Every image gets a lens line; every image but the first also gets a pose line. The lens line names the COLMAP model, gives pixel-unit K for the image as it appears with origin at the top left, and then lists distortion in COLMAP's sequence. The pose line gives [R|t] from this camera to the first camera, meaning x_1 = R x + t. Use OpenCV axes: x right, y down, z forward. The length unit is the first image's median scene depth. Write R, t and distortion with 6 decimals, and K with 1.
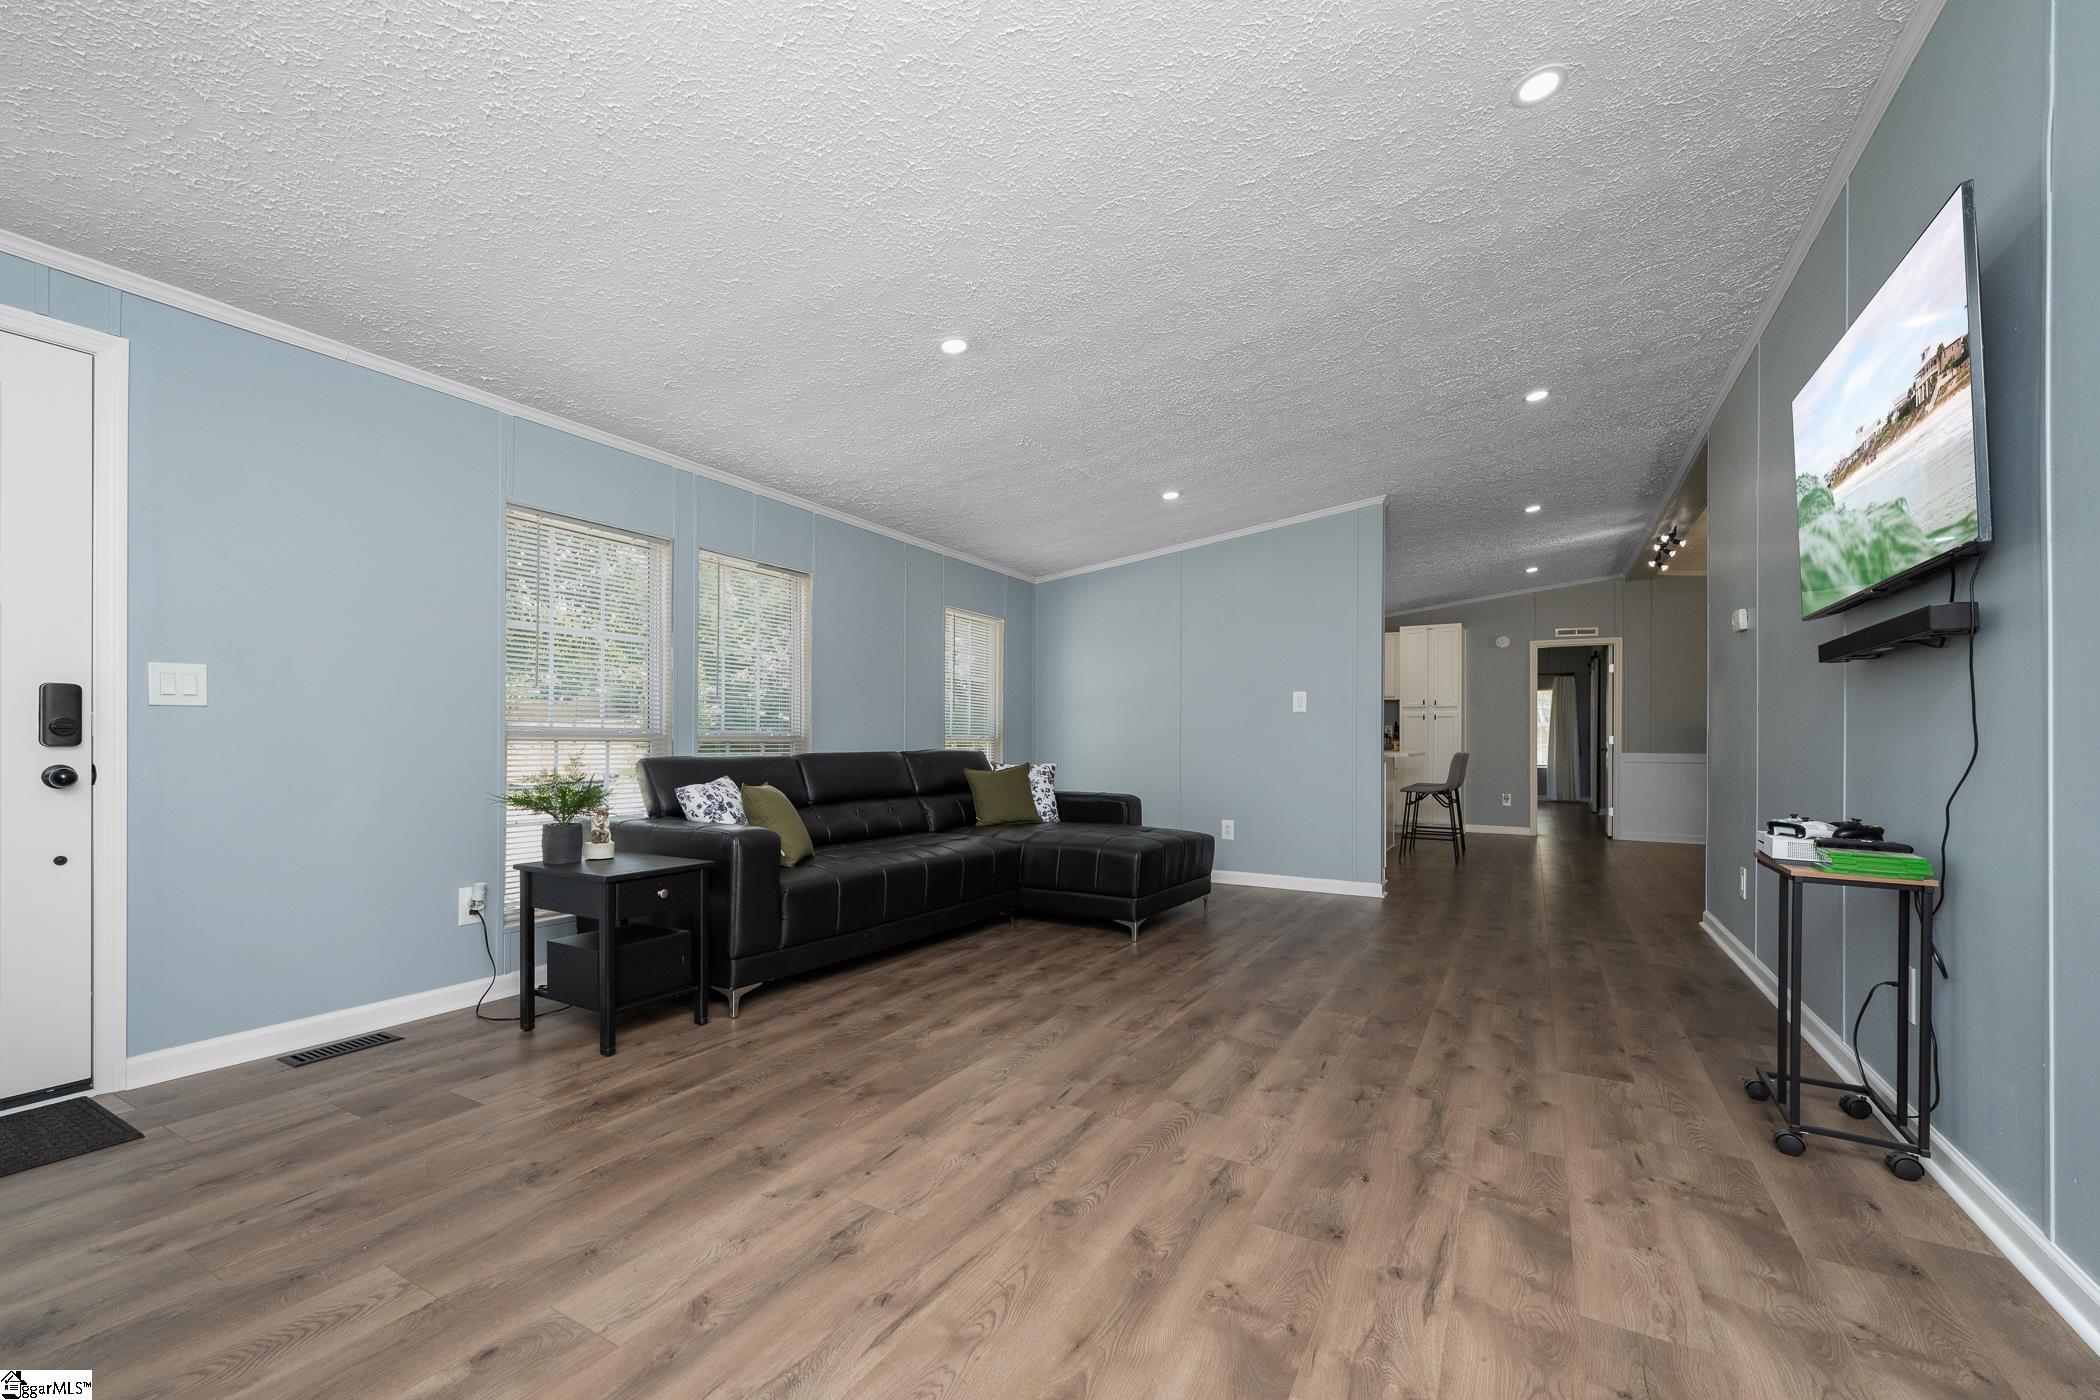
lens RADIAL K [[838.3, 0, 1023.8], [0, 838.3, 738.1], [0, 0, 1]] dist [-0.000797, -0.000119]
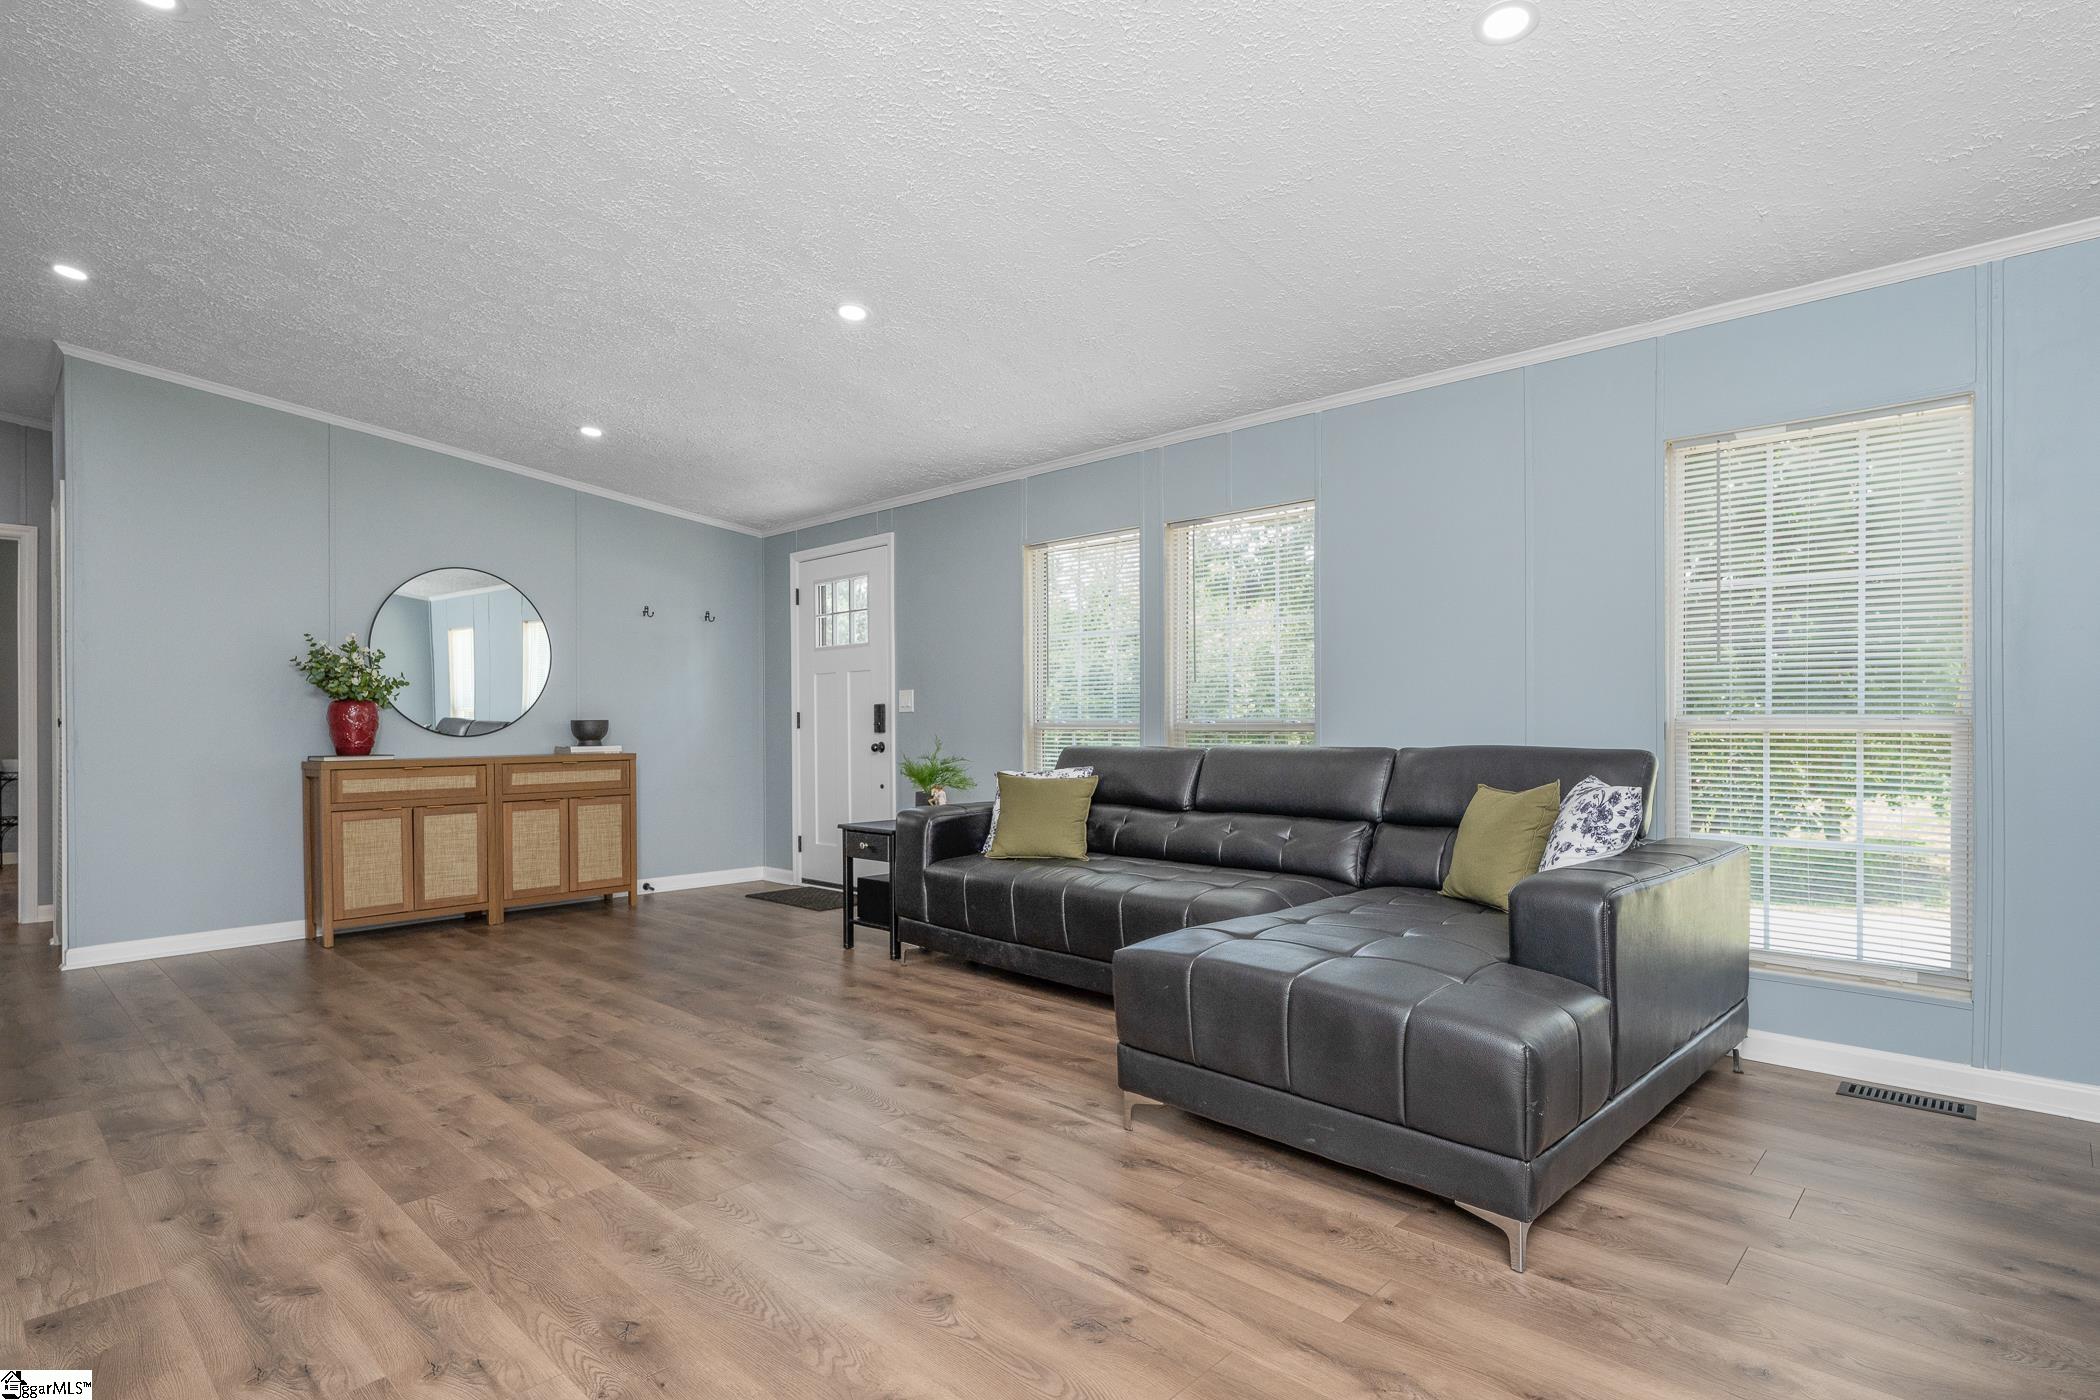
lens RADIAL K [[1047.9, 0, 1062.9], [0, 1047.9, 718.9], [0, 0, 1]] dist [-0.000832, -0.000098]
pose [[-0.195580, -0.005429, -0.980673, 1.344857], [0.009446, 0.999928, -0.007419, -0.002019], [0.980642, -0.010714, -0.195515, 1.913870]]
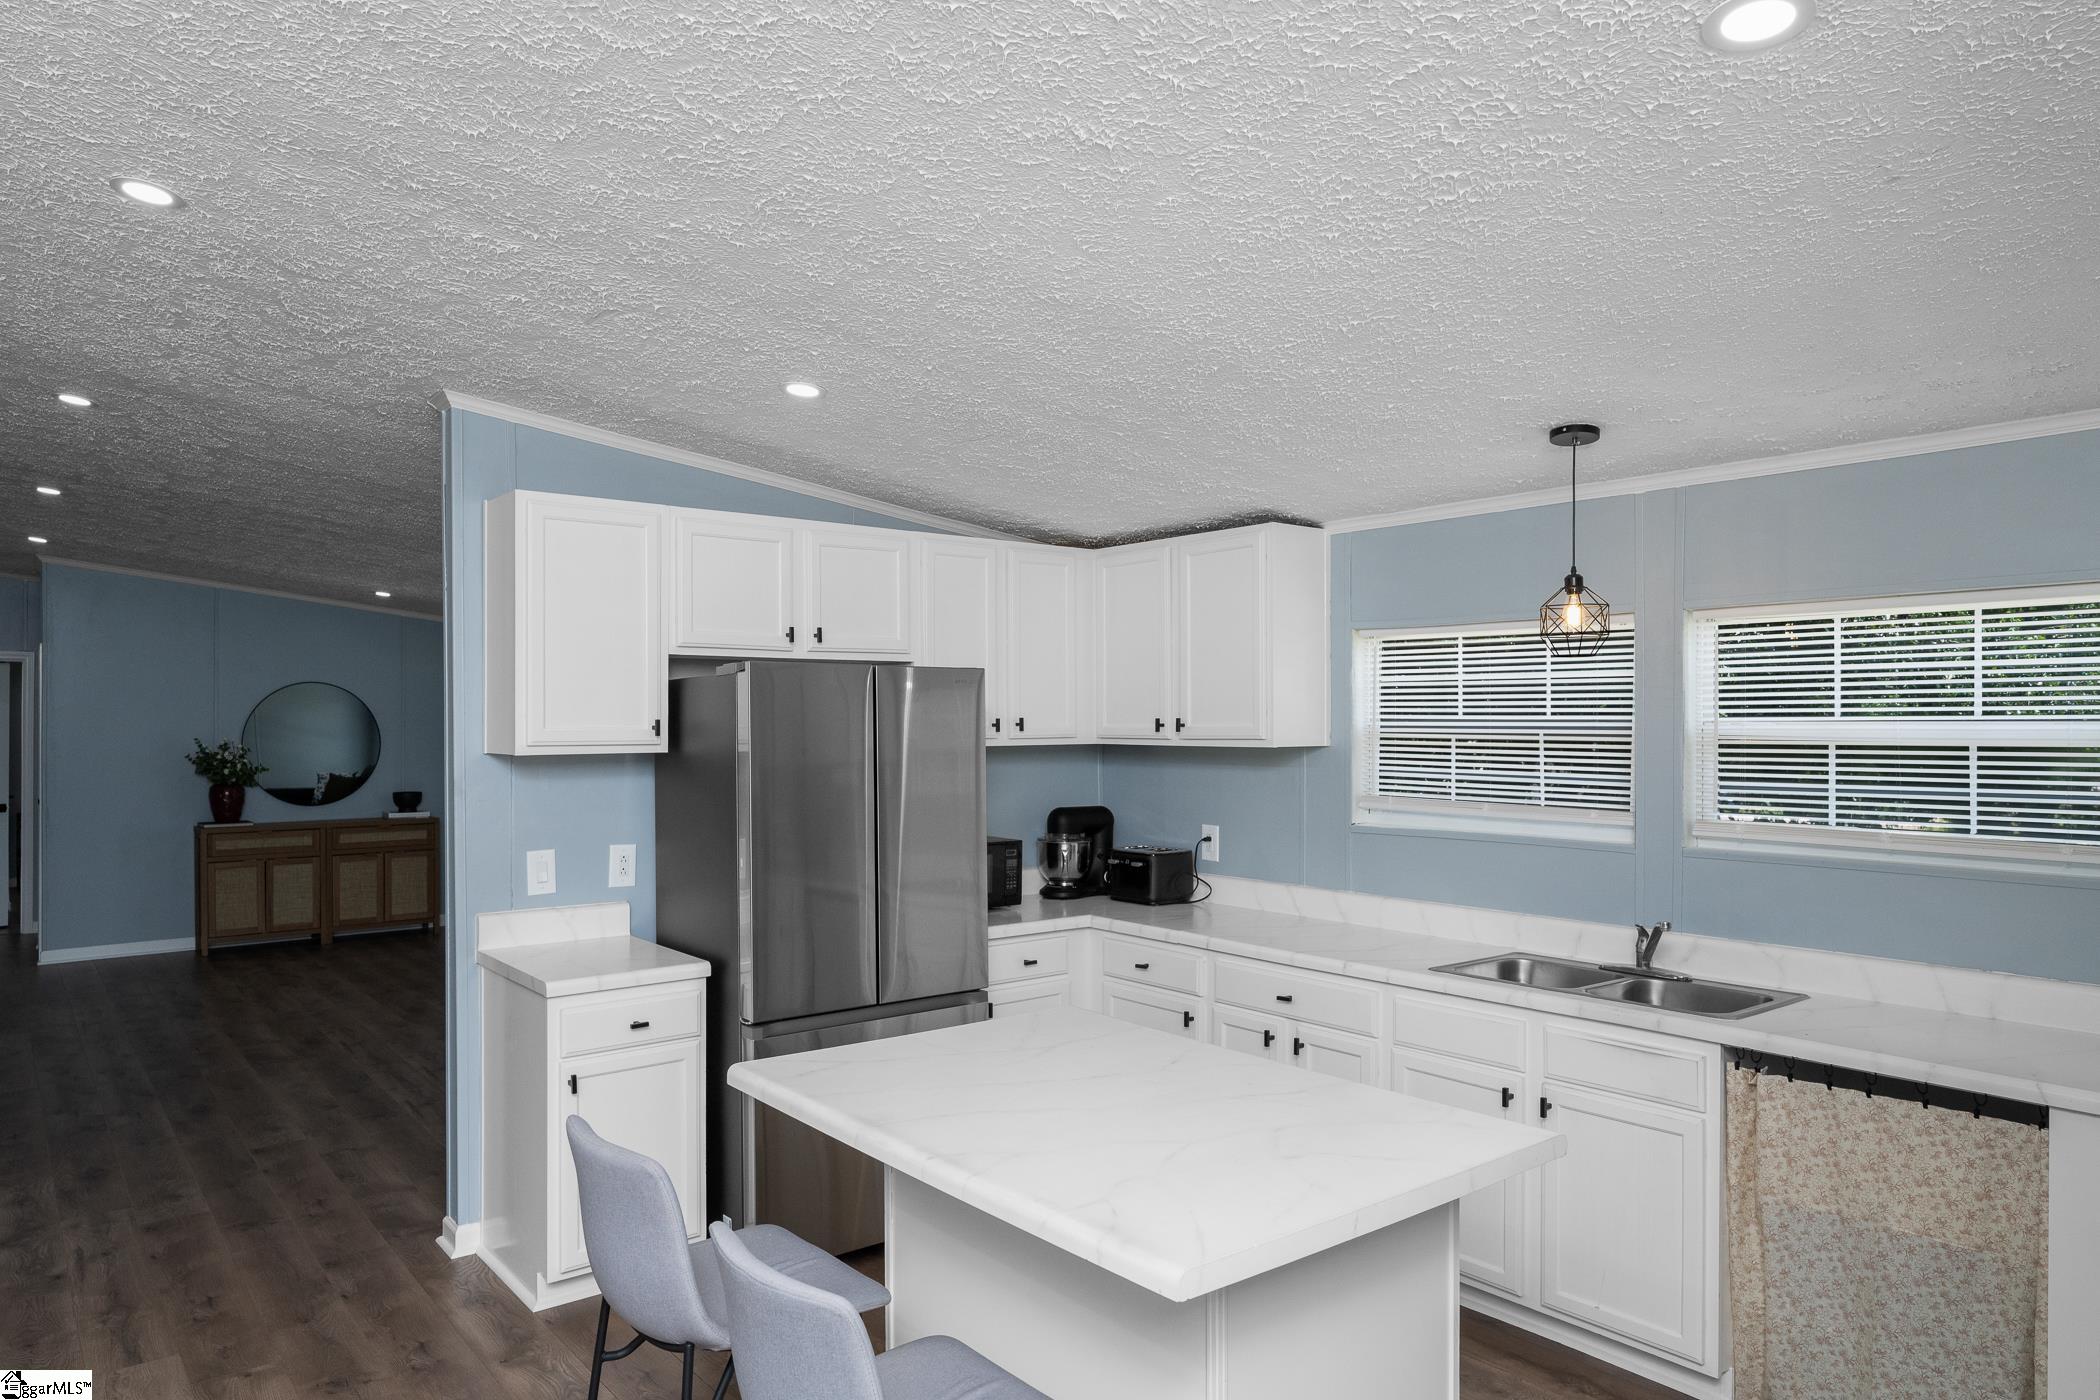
lens RADIAL K [[1317.7, 0, 1053.8], [0, 1317.7, 719.0], [0, 0, 1]] dist [0.006344, 0.003321]
pose [[-0.335364, -0.003122, -0.942083, 2.341083], [0.001724, 0.999991, -0.003928, -0.238427], [0.942087, -0.002942, -0.335356, 3.624197]]
